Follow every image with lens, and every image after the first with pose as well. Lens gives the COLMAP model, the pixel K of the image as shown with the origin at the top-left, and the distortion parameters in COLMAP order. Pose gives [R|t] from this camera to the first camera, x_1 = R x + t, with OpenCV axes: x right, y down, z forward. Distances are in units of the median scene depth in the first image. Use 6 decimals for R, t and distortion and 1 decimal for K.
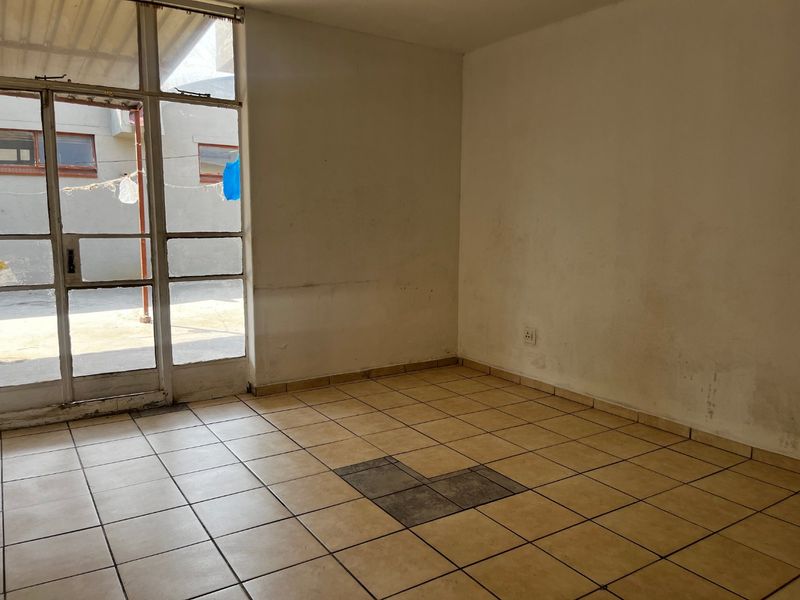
lens RADIAL K [[610.0, 0, 399.7], [0, 610.0, 298.4], [0, 0, 1]] dist [0.055303, -0.076572]
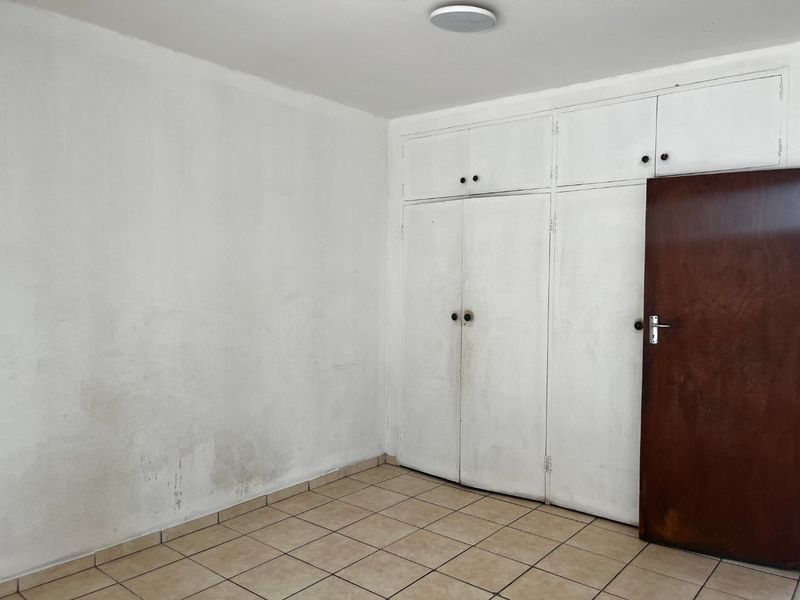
lens RADIAL K [[610.0, 0, 400.6], [0, 610.0, 302.3], [0, 0, 1]] dist [0.055303, -0.076572]
pose [[-0.295094, -0.046811, 0.954321, -0.499848], [0.113271, 0.990042, 0.083589, -0.165370], [-0.948730, 0.132764, -0.286854, 0.905146]]
